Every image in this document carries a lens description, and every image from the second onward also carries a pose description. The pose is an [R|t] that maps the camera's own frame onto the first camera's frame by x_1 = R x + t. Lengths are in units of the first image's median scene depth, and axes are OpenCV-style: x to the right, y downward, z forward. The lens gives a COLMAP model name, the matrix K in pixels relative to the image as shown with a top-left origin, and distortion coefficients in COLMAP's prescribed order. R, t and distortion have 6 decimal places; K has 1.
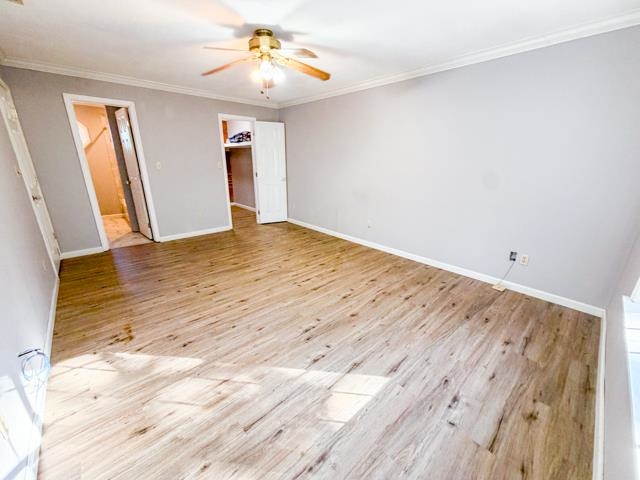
lens RADIAL K [[255.6, 0, 320.0], [0, 255.6, 240.0], [0, 0, 1]] dist [0.000095, 0.000088]
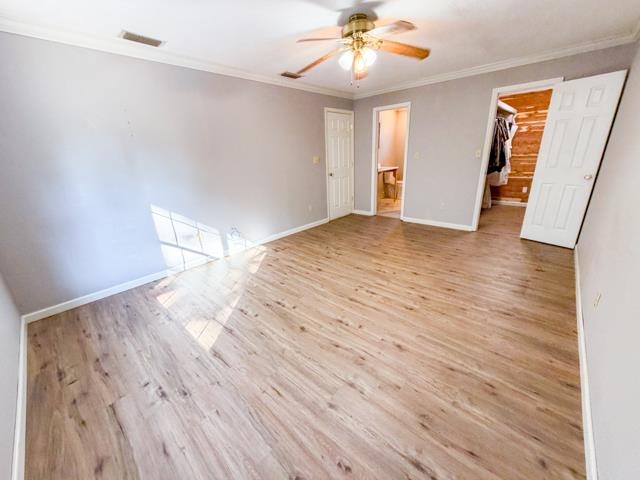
lens RADIAL K [[255.6, 0, 320.0], [0, 255.6, 240.0], [0, 0, 1]] dist [0.000095, 0.000088]
pose [[0.084907, 0.311579, -0.946419, 0.903374], [-0.260308, 0.923798, 0.280779, -0.263302], [0.961785, 0.222520, 0.159544, 0.867984]]
